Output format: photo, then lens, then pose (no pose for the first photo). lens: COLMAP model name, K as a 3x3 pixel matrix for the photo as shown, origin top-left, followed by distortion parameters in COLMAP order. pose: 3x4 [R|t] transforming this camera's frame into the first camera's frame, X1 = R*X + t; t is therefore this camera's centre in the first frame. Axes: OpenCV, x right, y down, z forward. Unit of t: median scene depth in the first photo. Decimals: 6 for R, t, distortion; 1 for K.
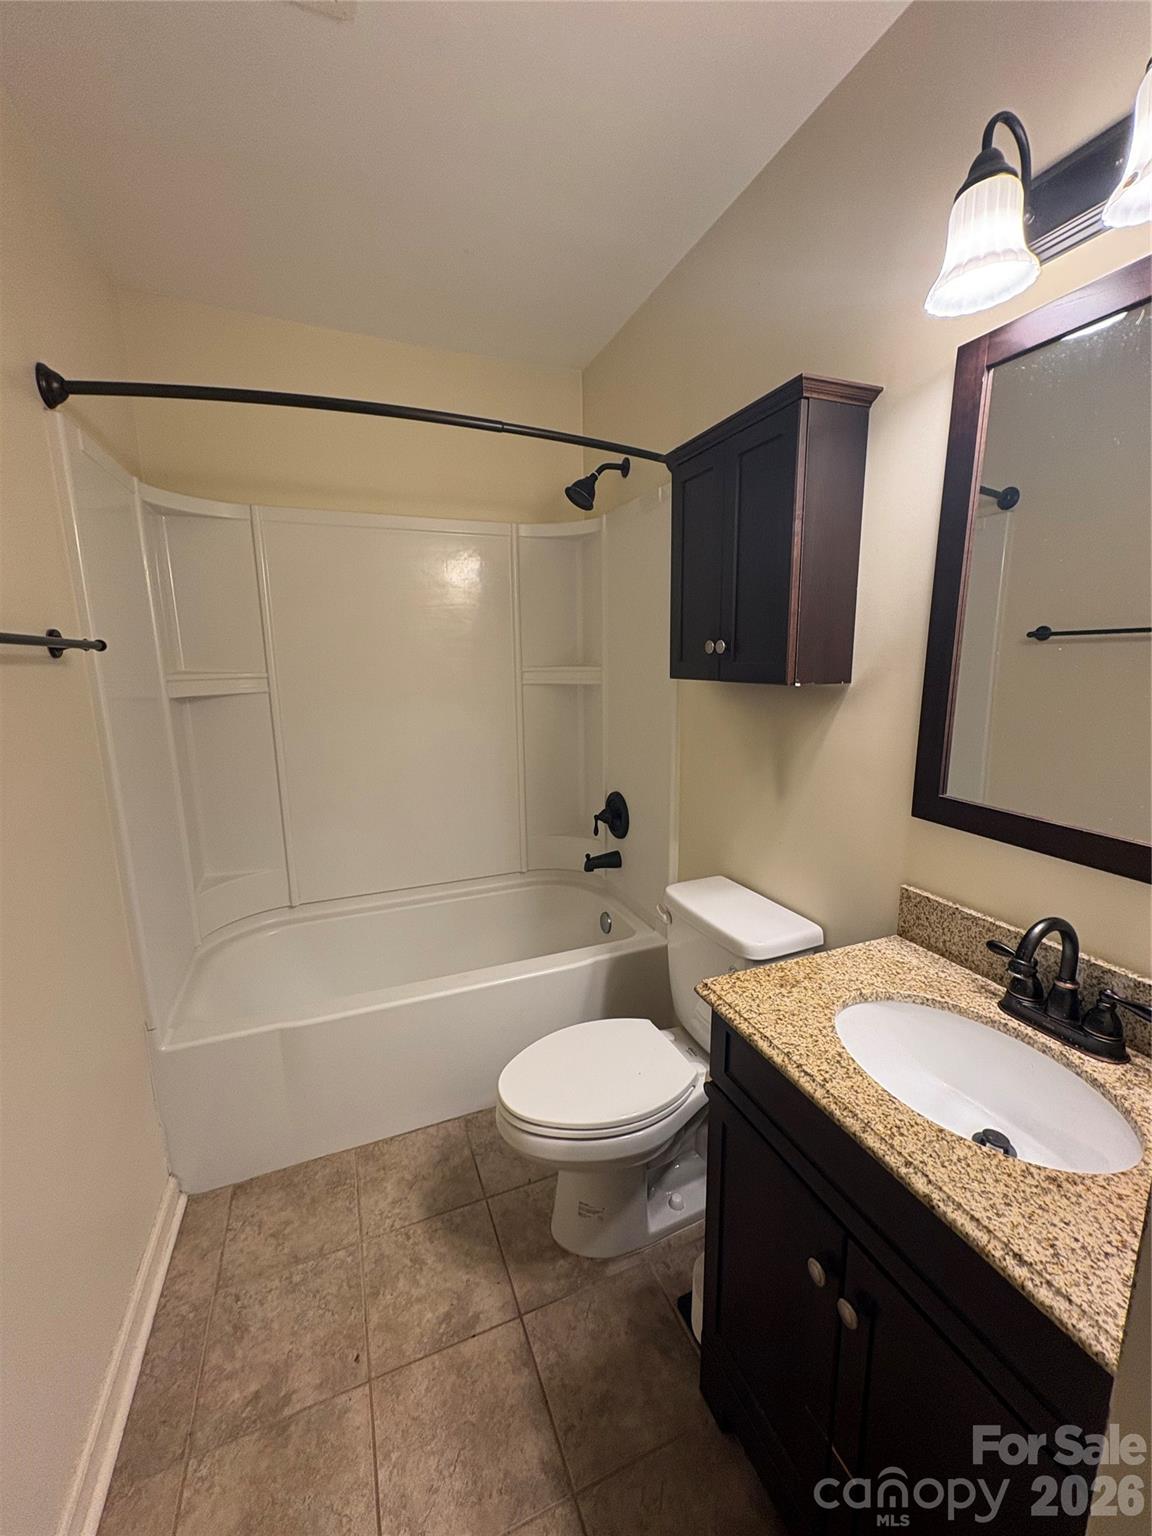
lens RADIAL K [[606.8, 0, 572.1], [0, 606.8, 768.9], [0, 0, 1]] dist [-0.002770, 0.000657]
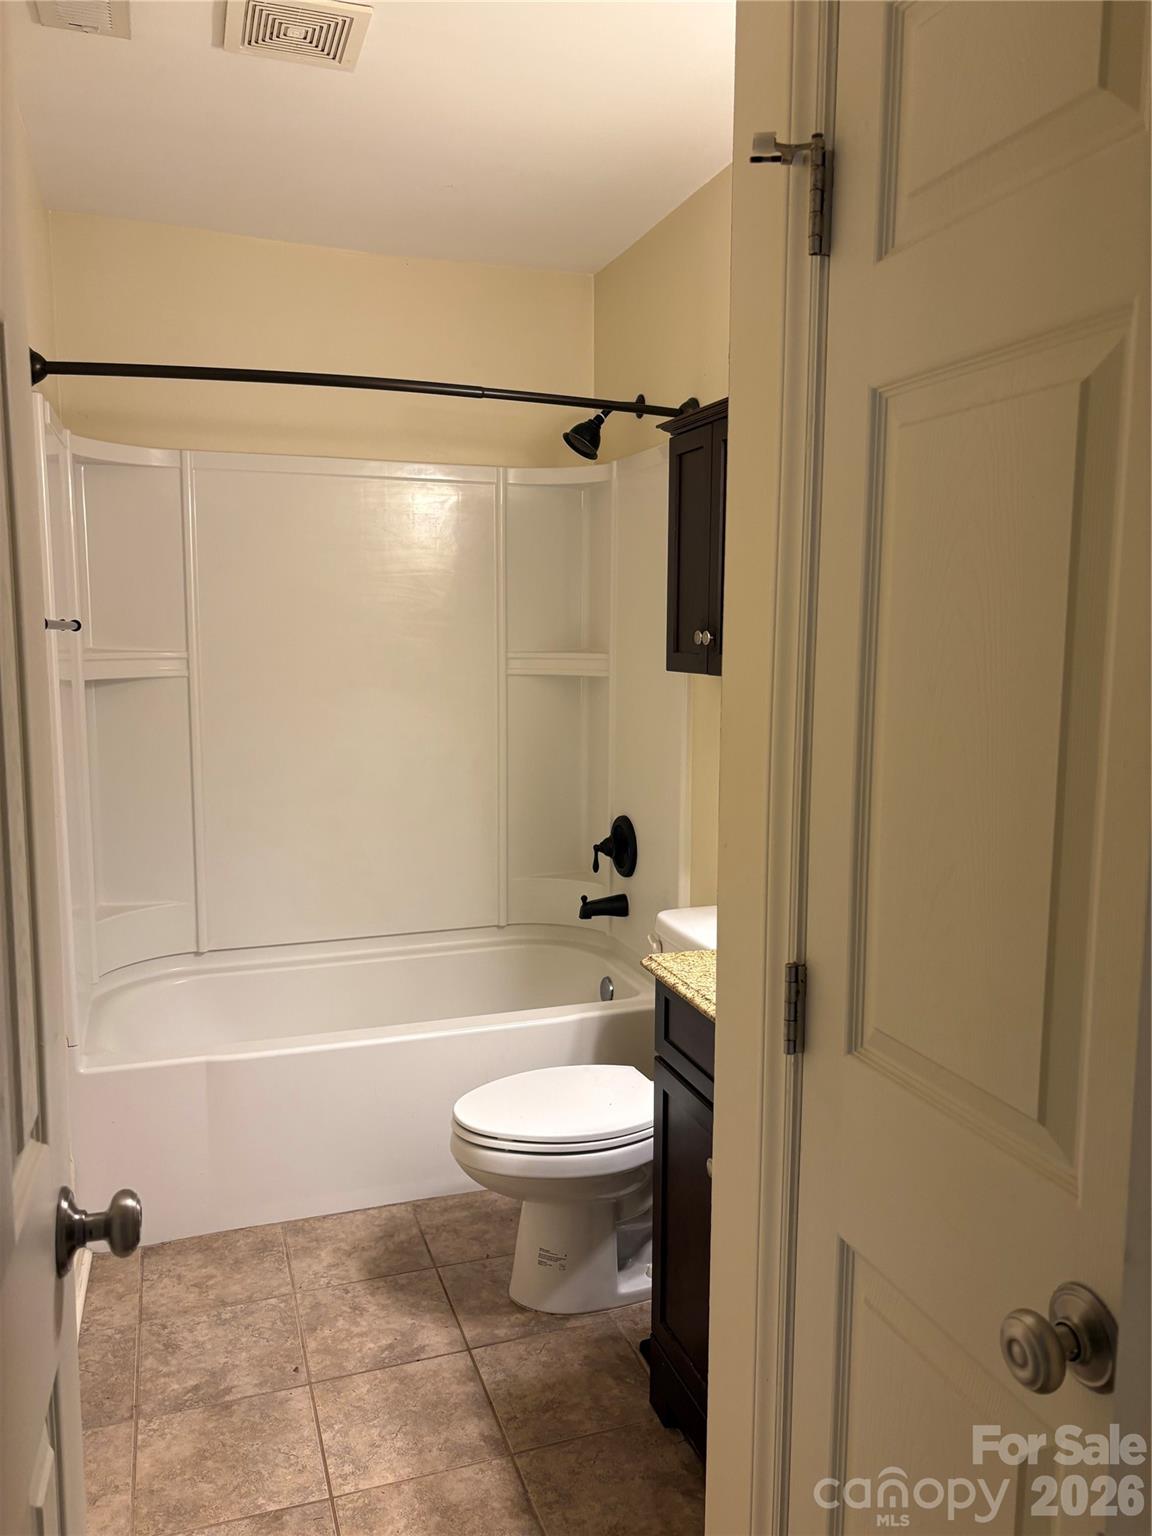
lens RADIAL K [[1156.8, 0, 585.3], [0, 1156.8, 772.4], [0, 0, 1]] dist [0.040362, -0.041806]
pose [[0.999018, 0.024296, -0.037042, 0.115668], [-0.026340, 0.998098, -0.055734, 0.098399], [0.035617, 0.056655, 0.997758, -0.693015]]
